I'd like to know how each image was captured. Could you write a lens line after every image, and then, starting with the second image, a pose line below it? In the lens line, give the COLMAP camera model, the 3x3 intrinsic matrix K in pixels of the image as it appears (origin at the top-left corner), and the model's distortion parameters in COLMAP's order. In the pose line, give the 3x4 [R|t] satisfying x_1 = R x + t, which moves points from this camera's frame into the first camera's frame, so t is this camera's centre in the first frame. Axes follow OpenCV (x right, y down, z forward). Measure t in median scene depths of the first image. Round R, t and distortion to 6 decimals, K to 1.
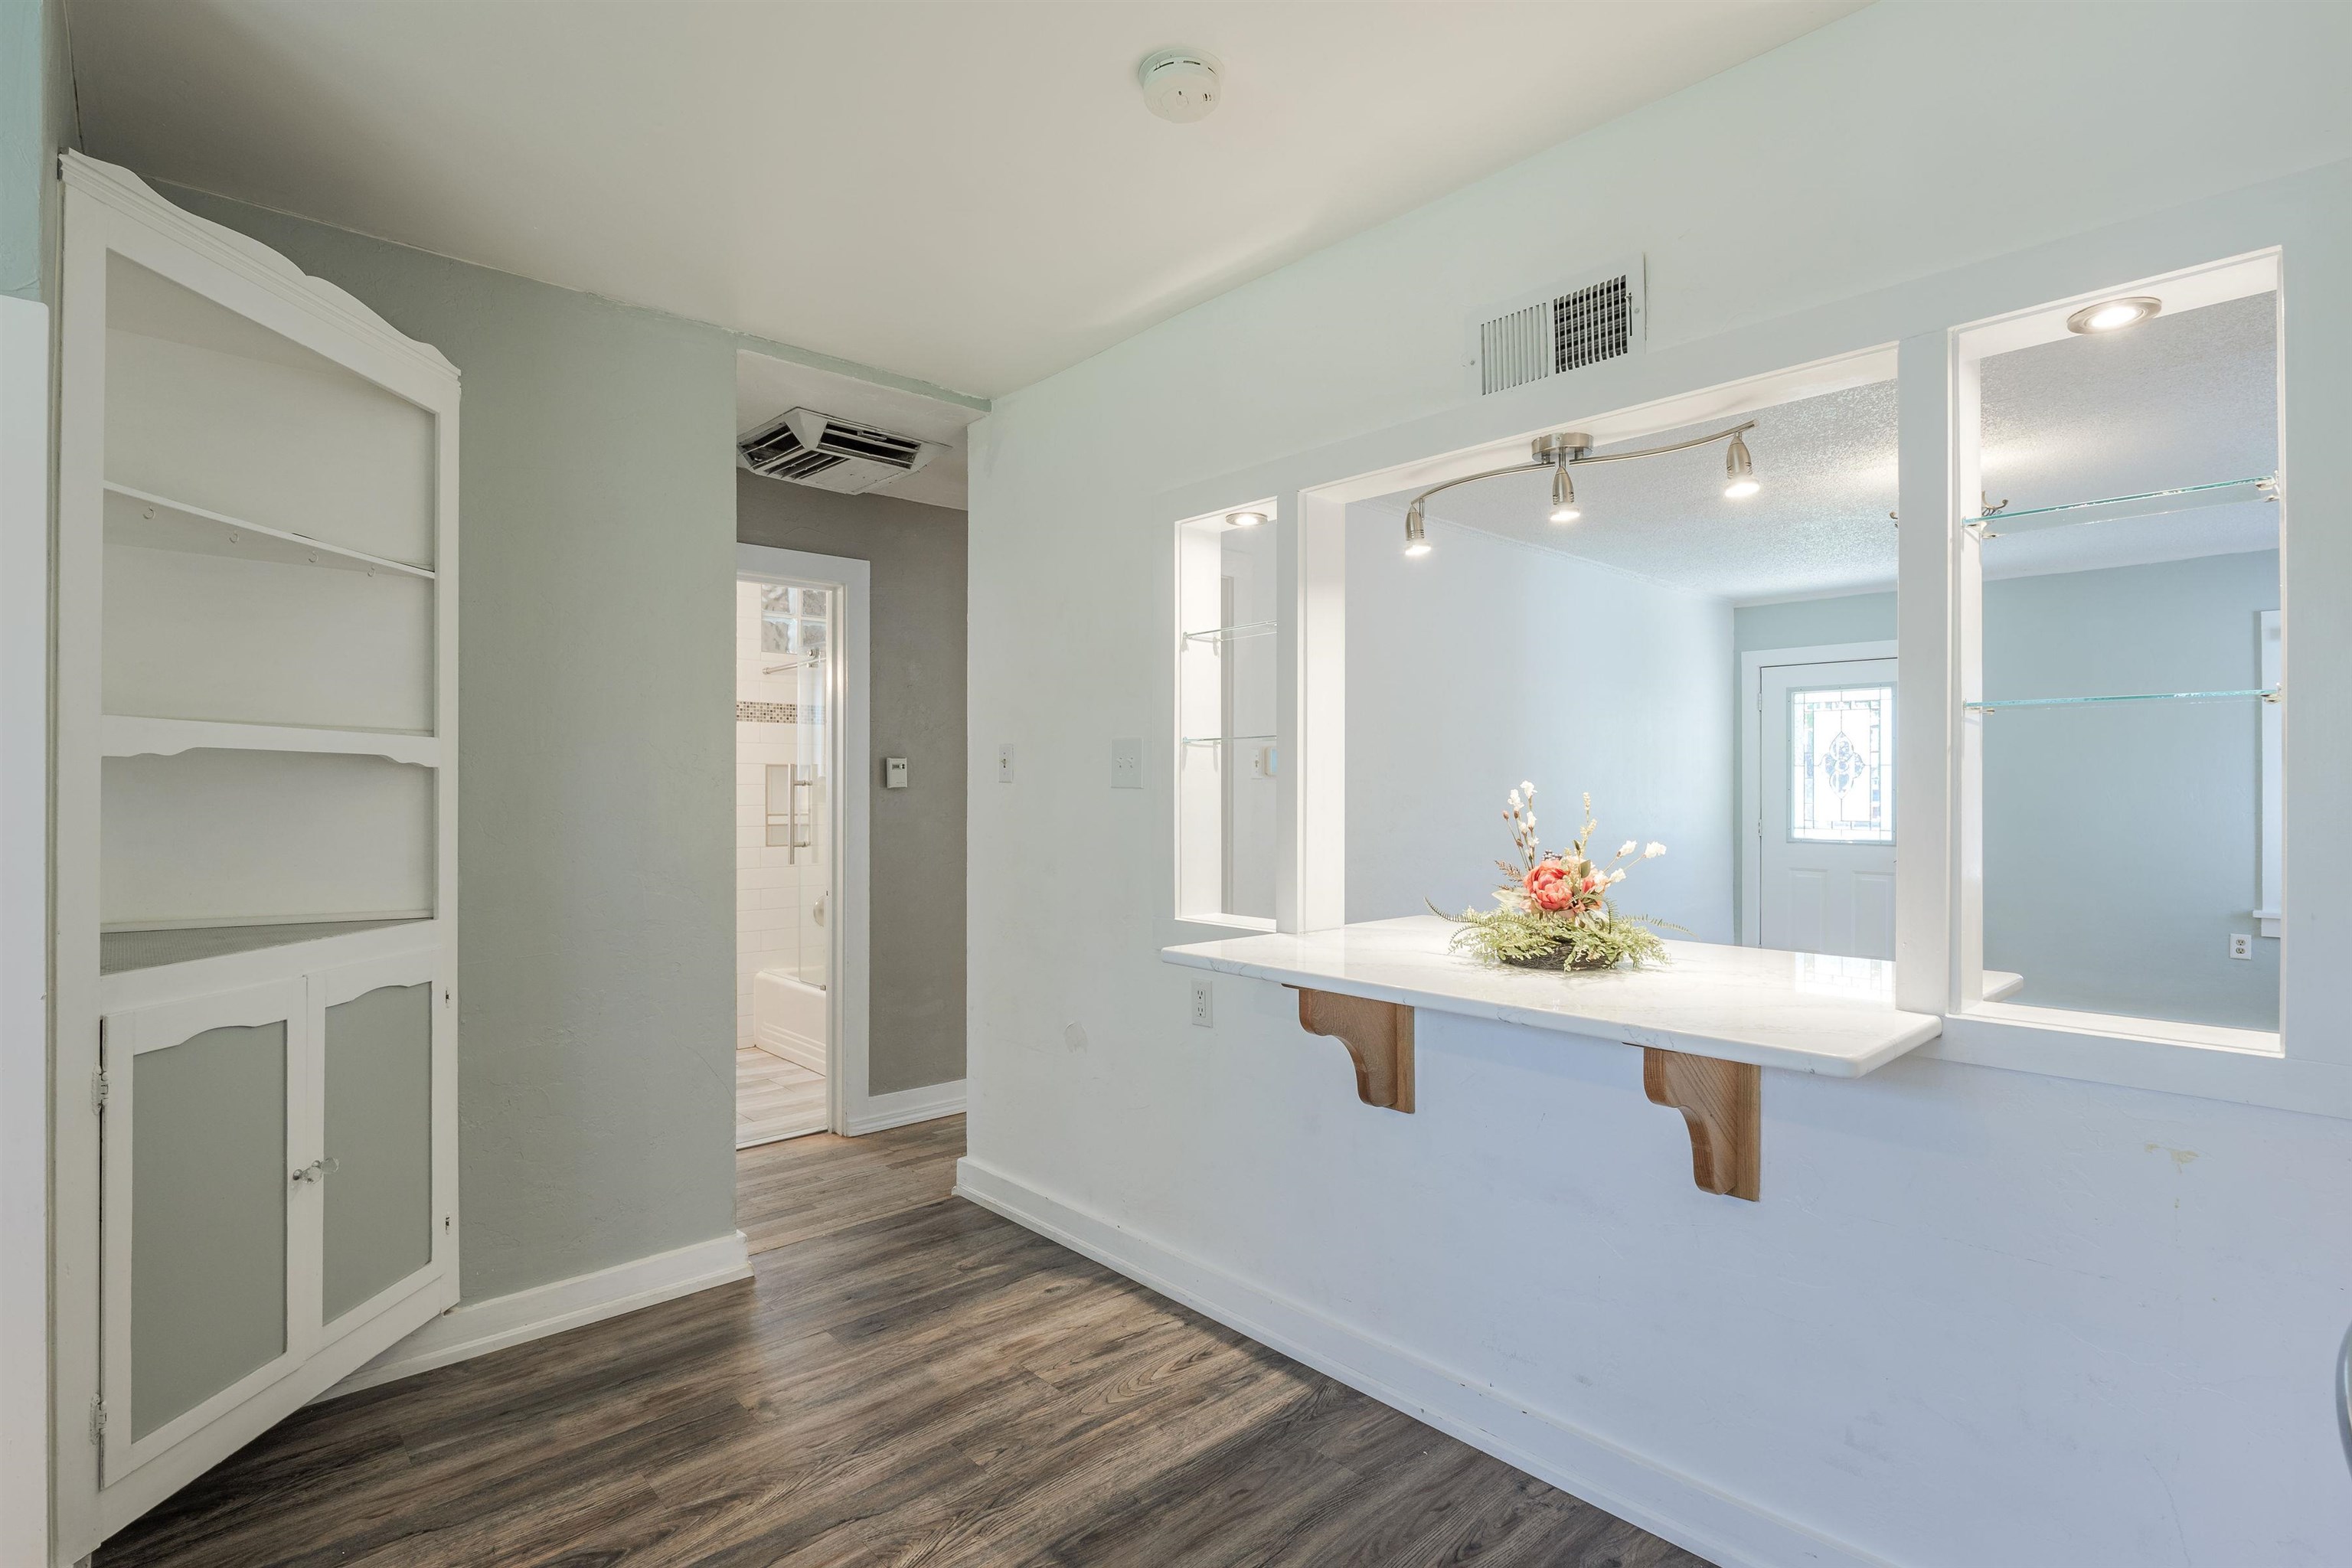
lens RADIAL K [[1136.0, 0, 1164.7], [0, 1136.0, 790.7], [0, 0, 1]] dist [-0.007939, -0.004329]
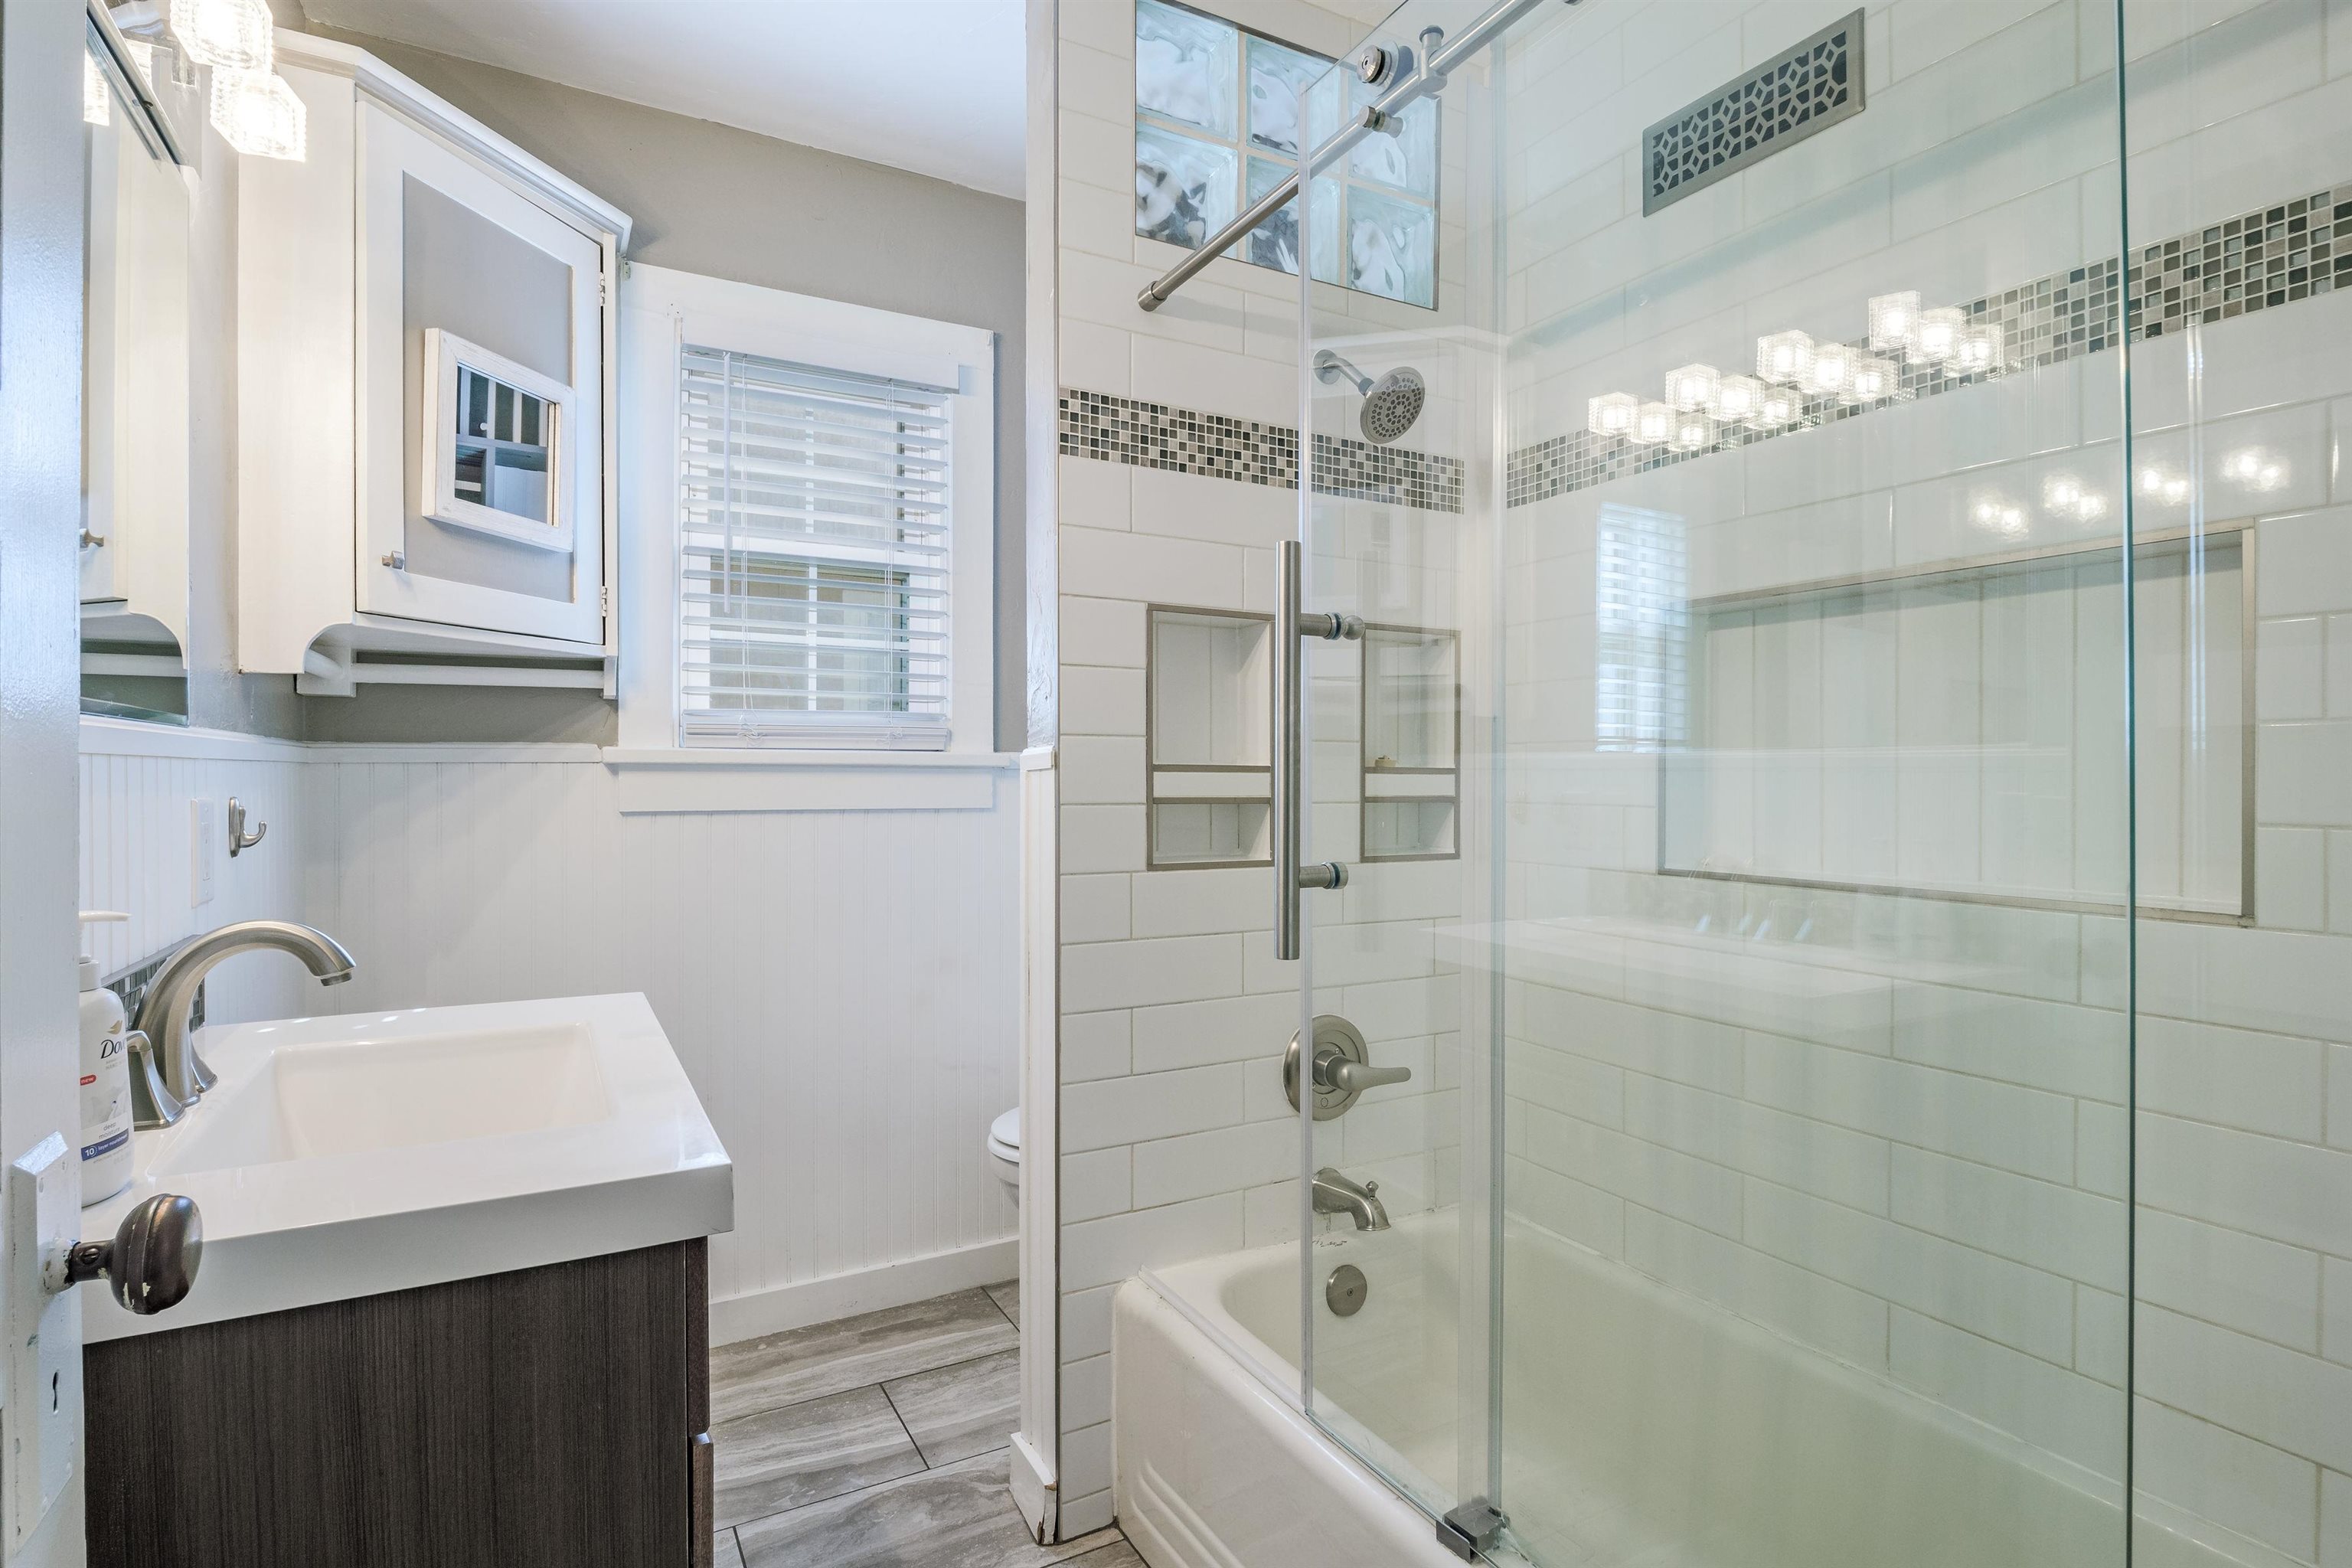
lens RADIAL K [[1136.0, 0, 1170.7], [0, 1136.0, 780.6], [0, 0, 1]] dist [-0.007939, -0.004329]
pose [[0.975994, -0.001499, -0.217793, -0.283145], [0.001489, 0.999999, -0.000210, 0.025325], [0.217793, -0.000119, 0.975995, 0.712810]]
